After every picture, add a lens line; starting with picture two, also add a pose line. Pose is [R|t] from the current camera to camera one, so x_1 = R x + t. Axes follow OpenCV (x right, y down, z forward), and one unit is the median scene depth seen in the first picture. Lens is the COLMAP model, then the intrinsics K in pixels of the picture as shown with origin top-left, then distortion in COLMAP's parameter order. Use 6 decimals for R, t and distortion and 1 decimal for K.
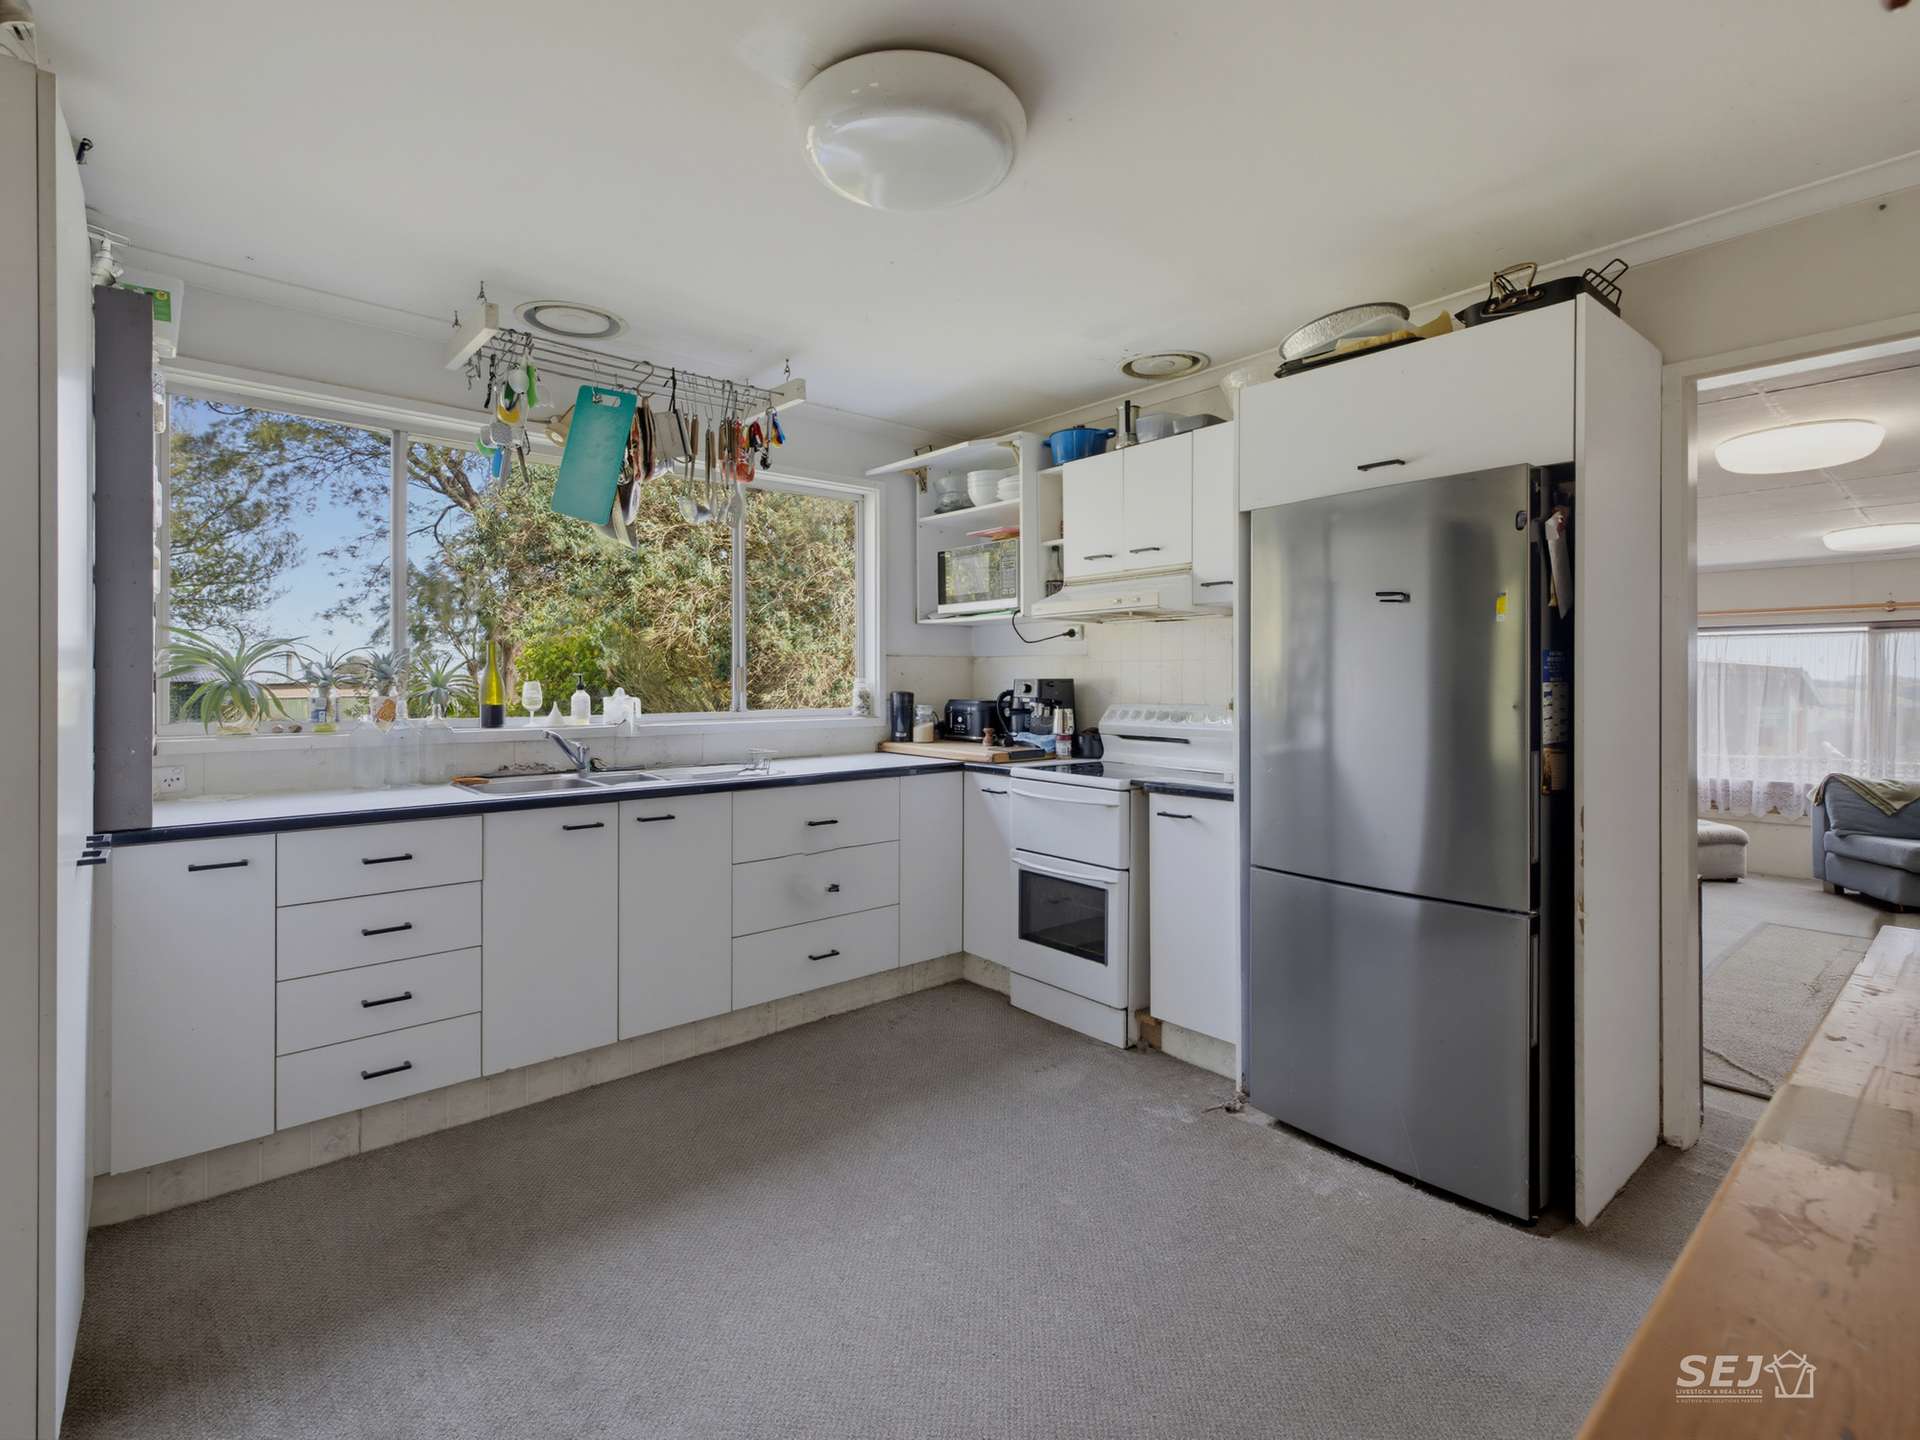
lens RADIAL K [[909.3, 0, 961.1], [0, 909.3, 683.0], [0, 0, 1]] dist [-0.000054, -0.000027]
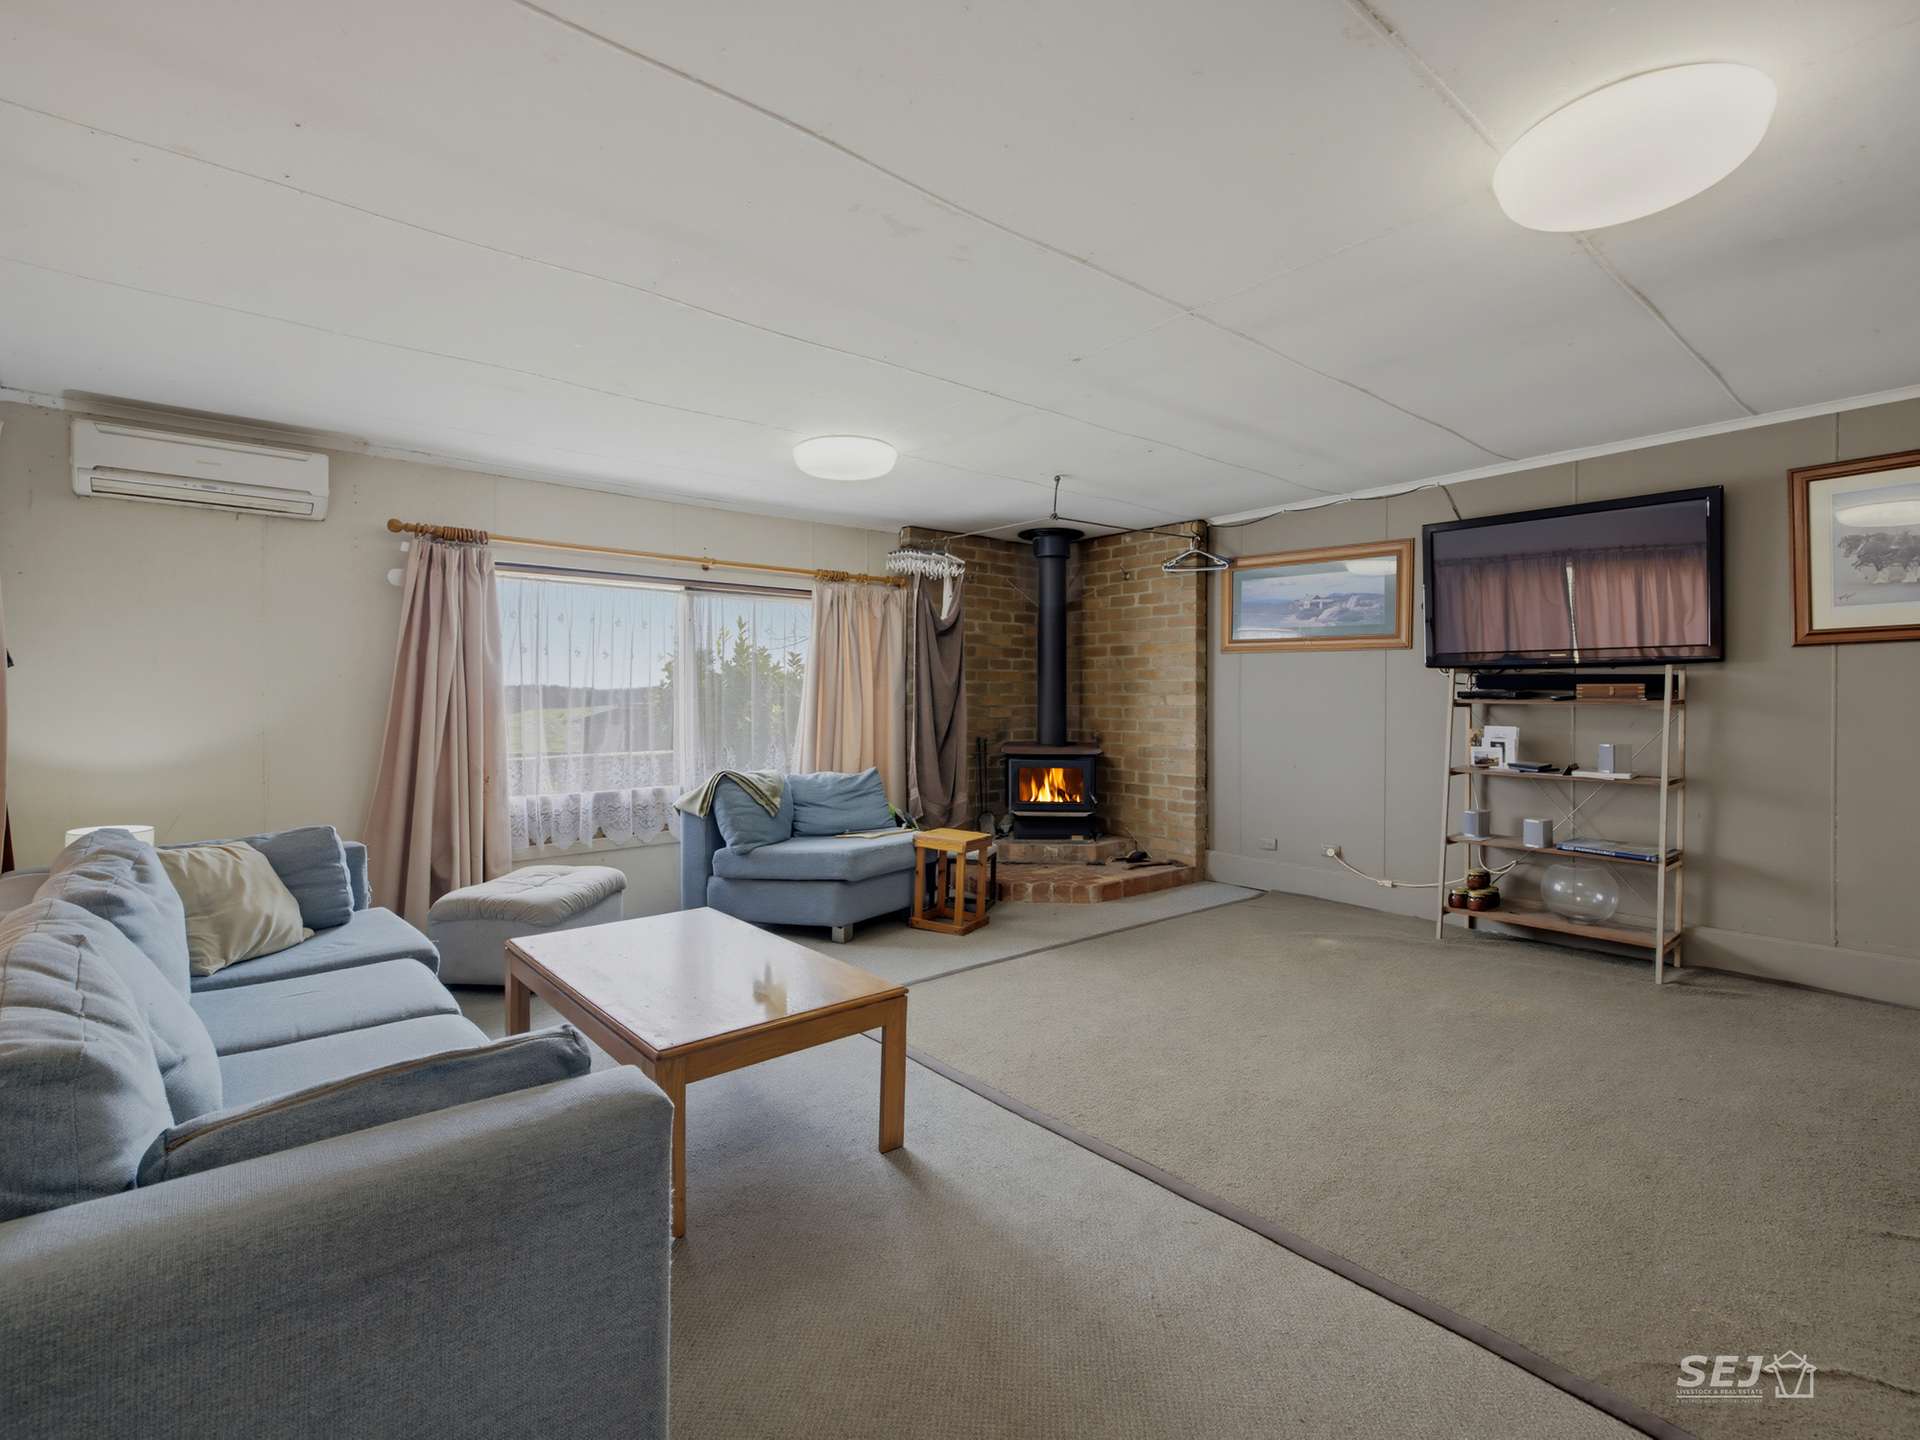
lens RADIAL K [[909.3, 0, 961.1], [0, 909.3, 683.0], [0, 0, 1]] dist [-0.000054, -0.000027]
pose [[-0.006043, 0.007324, 0.999955, 0.197132], [0.000917, 0.999973, -0.007319, 0.030599], [-0.999981, 0.000872, -0.006050, 0.772188]]
